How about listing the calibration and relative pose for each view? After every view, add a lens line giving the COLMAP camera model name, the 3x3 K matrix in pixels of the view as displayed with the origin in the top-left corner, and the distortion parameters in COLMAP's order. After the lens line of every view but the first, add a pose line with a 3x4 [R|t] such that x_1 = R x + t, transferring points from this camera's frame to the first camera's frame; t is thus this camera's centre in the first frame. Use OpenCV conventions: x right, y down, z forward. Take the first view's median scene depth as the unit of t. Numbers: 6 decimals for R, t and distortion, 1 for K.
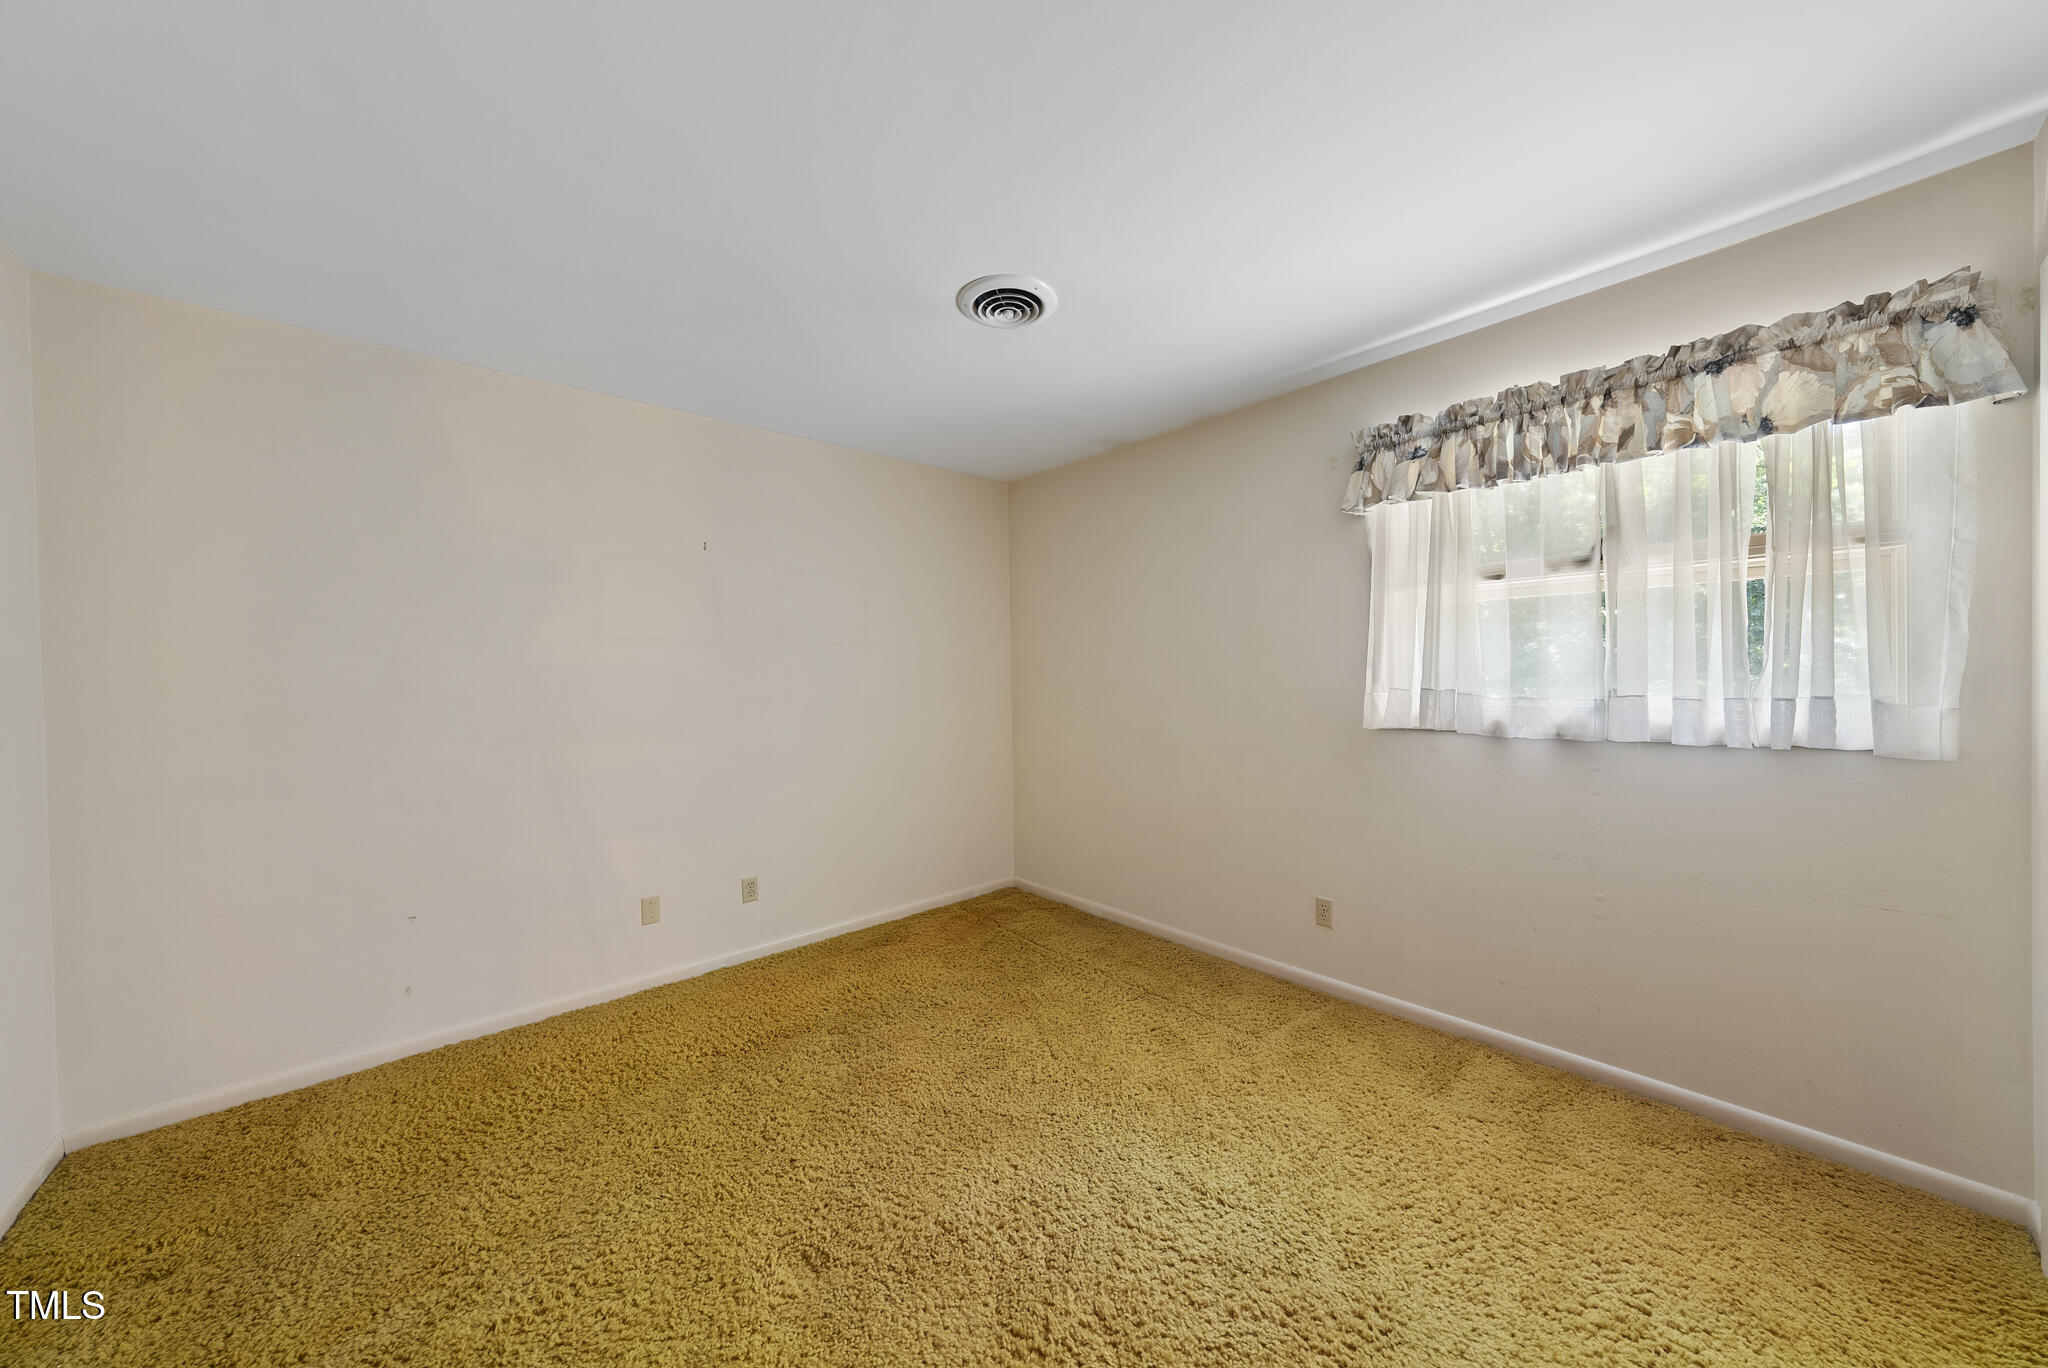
lens RADIAL K [[736.3, 0, 1025.9], [0, 736.3, 684.2], [0, 0, 1]] dist [0.003035, -0.000432]
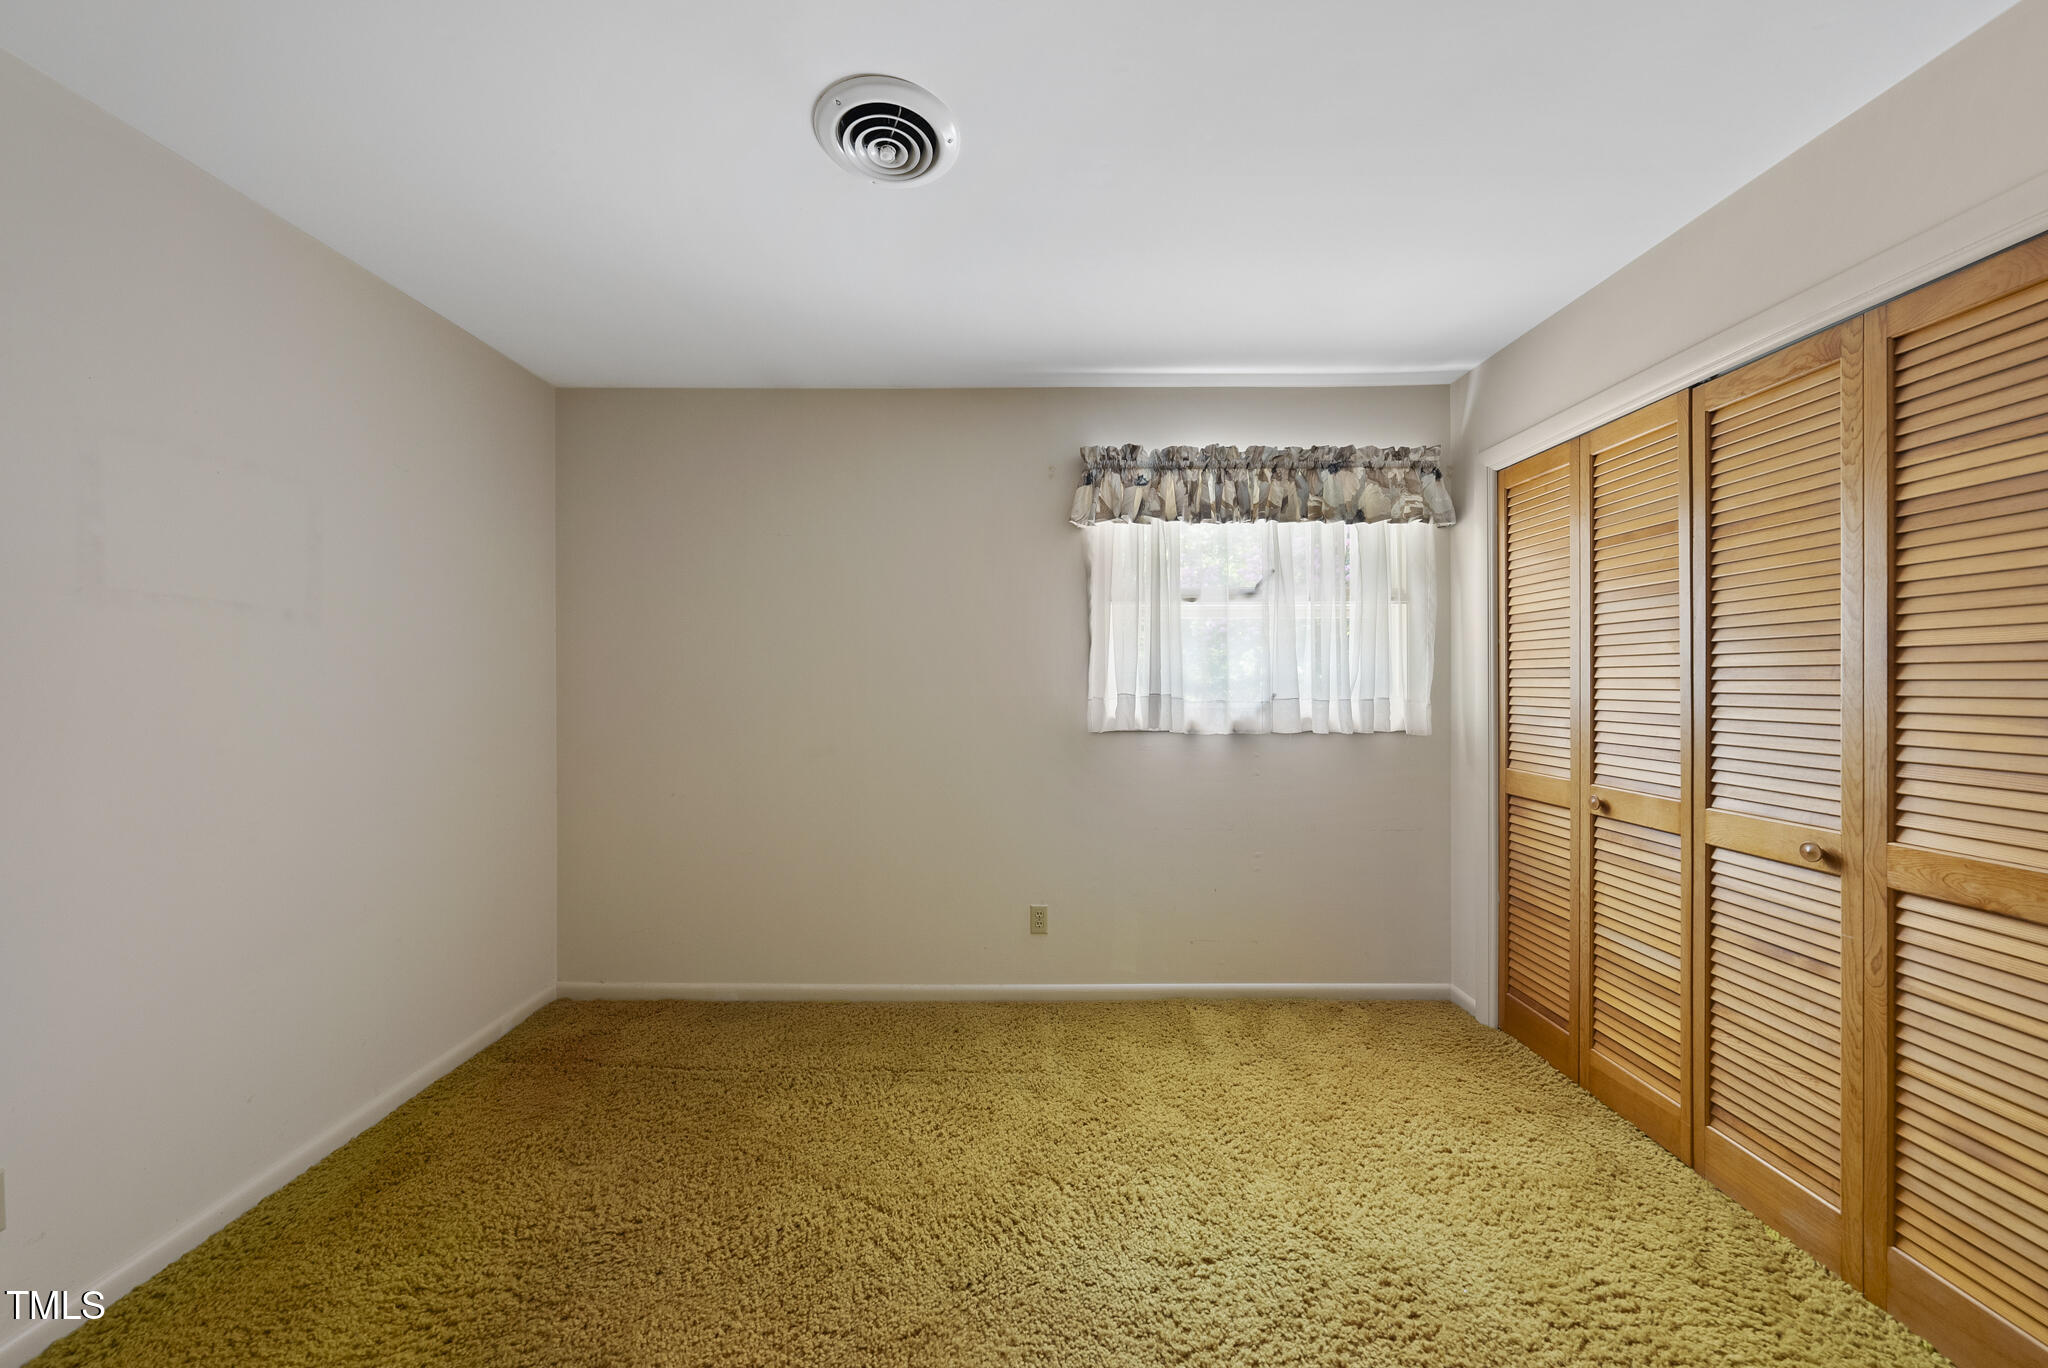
lens RADIAL K [[736.3, 0, 1025.0], [0, 736.3, 680.4], [0, 0, 1]] dist [0.003035, -0.000432]
pose [[0.645541, 0.011714, 0.763636, -0.463799], [0.001546, 0.999860, -0.016644, 0.004537], [-0.763724, 0.011925, 0.645433, 0.463849]]
